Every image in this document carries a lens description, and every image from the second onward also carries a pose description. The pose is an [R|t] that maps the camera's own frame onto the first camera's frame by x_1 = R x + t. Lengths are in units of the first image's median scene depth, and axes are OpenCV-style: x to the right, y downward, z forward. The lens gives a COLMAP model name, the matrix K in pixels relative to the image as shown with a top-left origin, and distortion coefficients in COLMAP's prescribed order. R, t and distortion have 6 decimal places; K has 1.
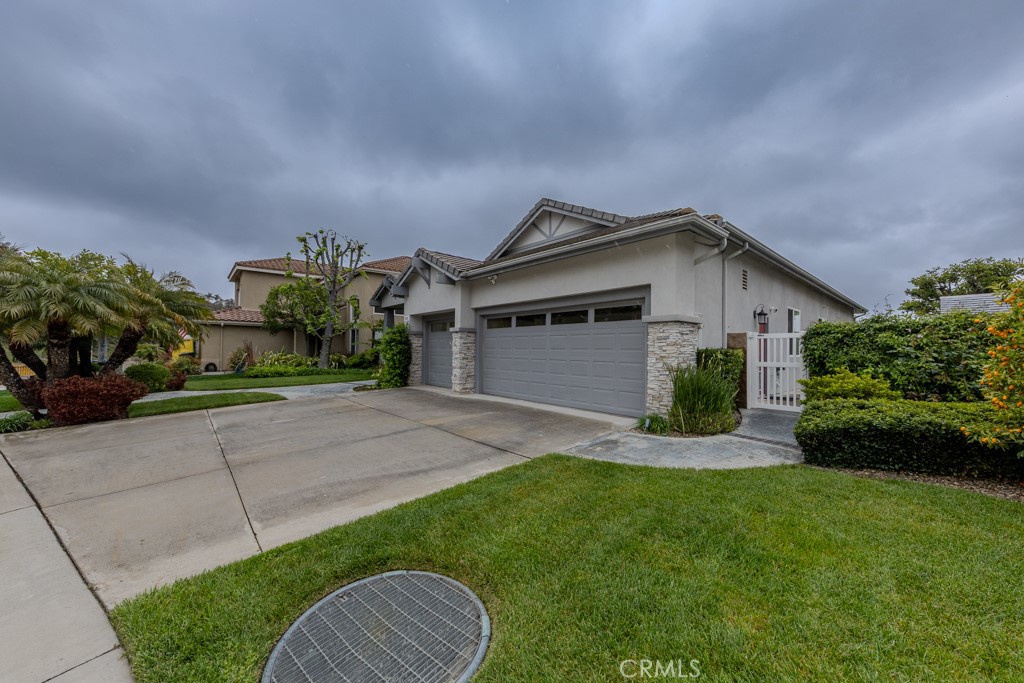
lens RADIAL K [[379.4, 0, 520.7], [0, 379.4, 340.8], [0, 0, 1]] dist [0.005628, -0.000627]
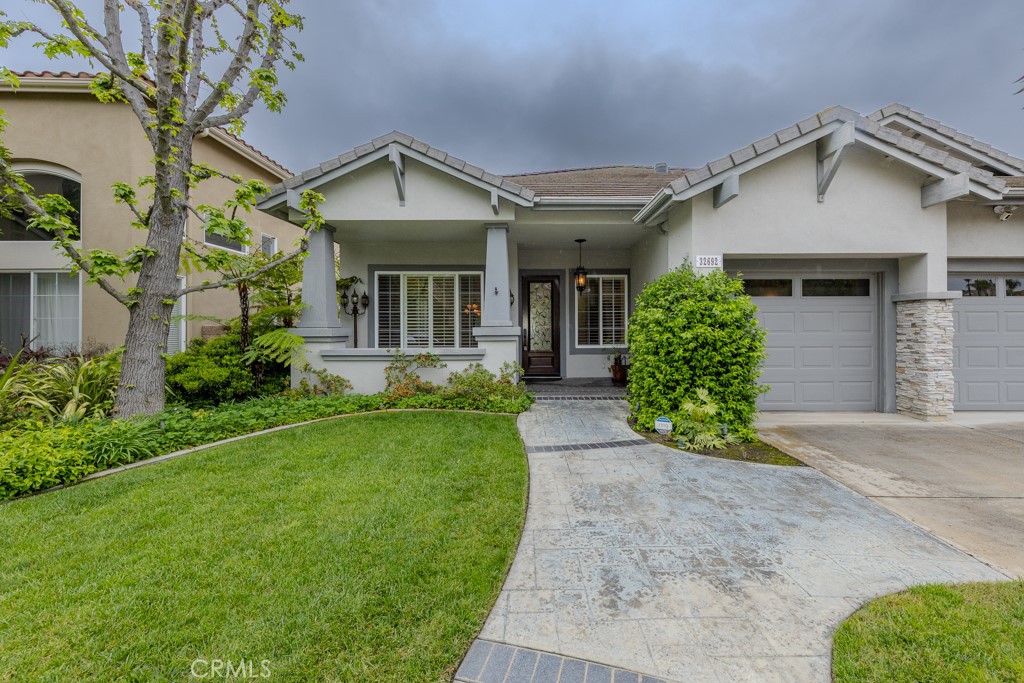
lens RADIAL K [[397.8, 0, 538.9], [0, 397.8, 326.8], [0, 0, 1]] dist [0.001642, -0.000038]
pose [[0.651759, 0.000316, 0.758426, -1.008091], [-0.008515, 0.999940, 0.006901, 0.015594], [-0.758378, -0.010956, 0.651722, 1.148262]]
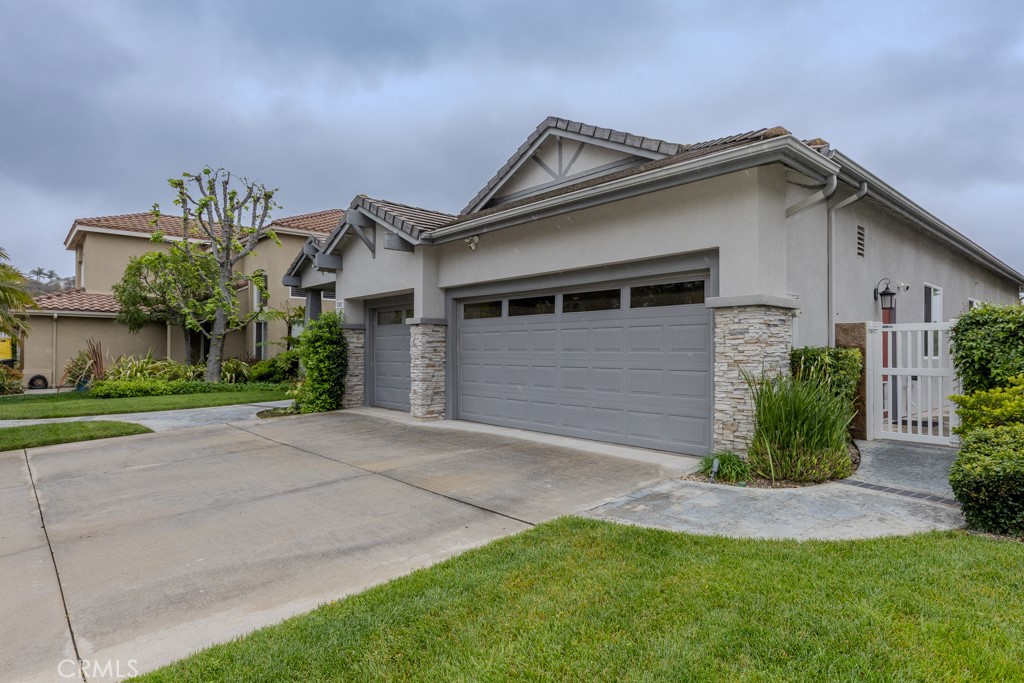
lens RADIAL K [[570.8, 0, 508.4], [0, 570.8, 343.9], [0, 0, 1]] dist [-0.003924, -0.000243]
pose [[0.999889, -0.007000, -0.013169, -0.000362], [0.007147, 0.999912, 0.011166, -0.000614], [0.013089, -0.011258, 0.999851, 0.035774]]
